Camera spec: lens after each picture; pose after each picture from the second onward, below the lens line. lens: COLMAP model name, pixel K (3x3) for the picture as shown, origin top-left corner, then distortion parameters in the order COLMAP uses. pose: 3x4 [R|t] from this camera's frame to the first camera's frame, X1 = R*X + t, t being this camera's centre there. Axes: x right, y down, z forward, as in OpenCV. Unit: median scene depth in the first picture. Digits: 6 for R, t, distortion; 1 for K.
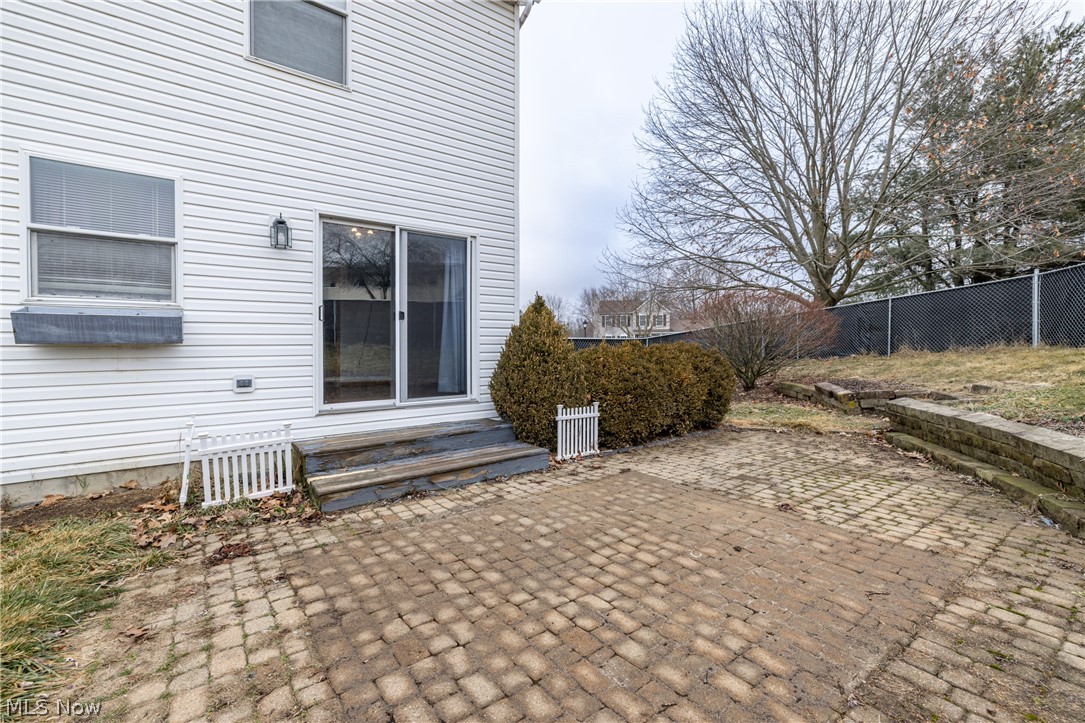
lens RADIAL K [[463.5, 0, 537.5], [0, 463.5, 361.1], [0, 0, 1]] dist [-0.001941, 0.001271]
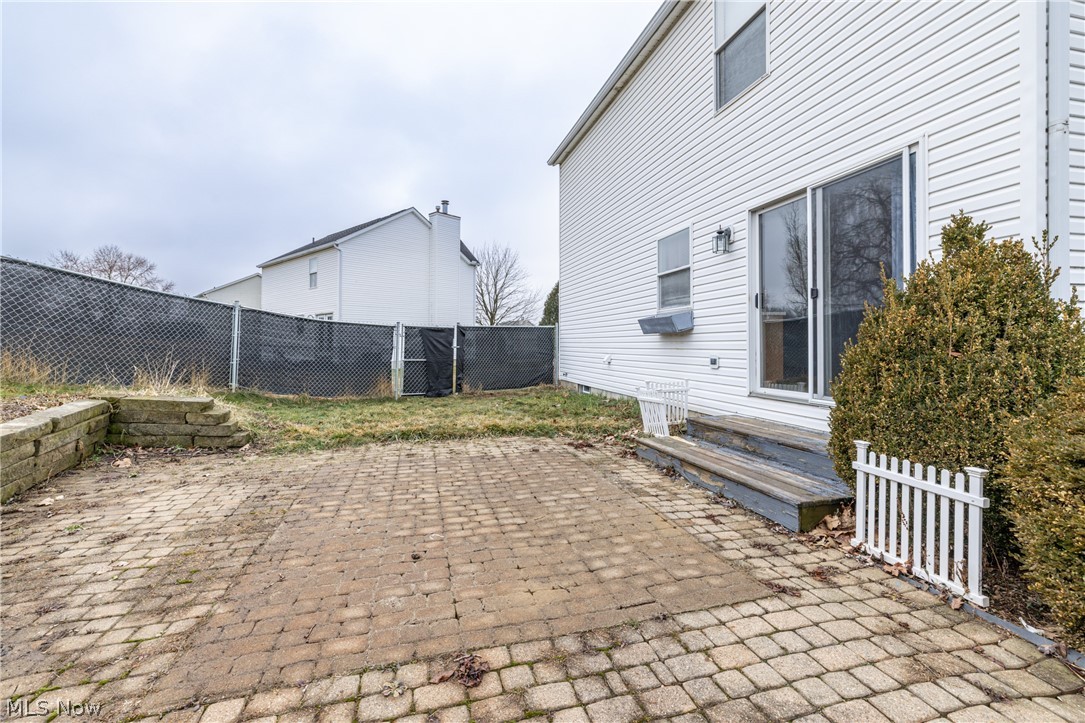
lens RADIAL K [[463.5, 0, 537.4], [0, 463.5, 328.7], [0, 0, 1]] dist [-0.001941, 0.001271]
pose [[-0.366639, -0.014127, -0.930256, 0.991080], [-0.004673, 0.999900, -0.013343, -0.032283], [0.930351, -0.000545, -0.366669, 1.281262]]
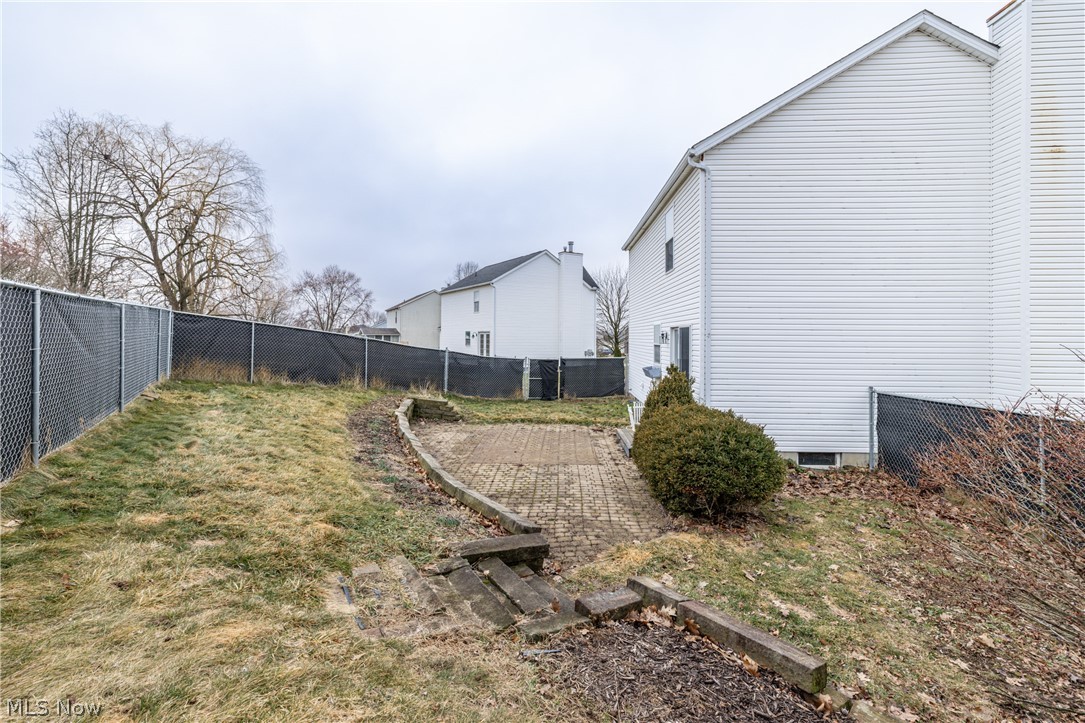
lens RADIAL K [[463.5, 0, 527.5], [0, 463.5, 335.3], [0, 0, 1]] dist [-0.001941, 0.001271]
pose [[-0.648633, 0.006640, -0.761073, 2.406422], [-0.007764, 0.999852, 0.015339, -0.408688], [0.761062, 0.015858, -0.648485, 2.653708]]
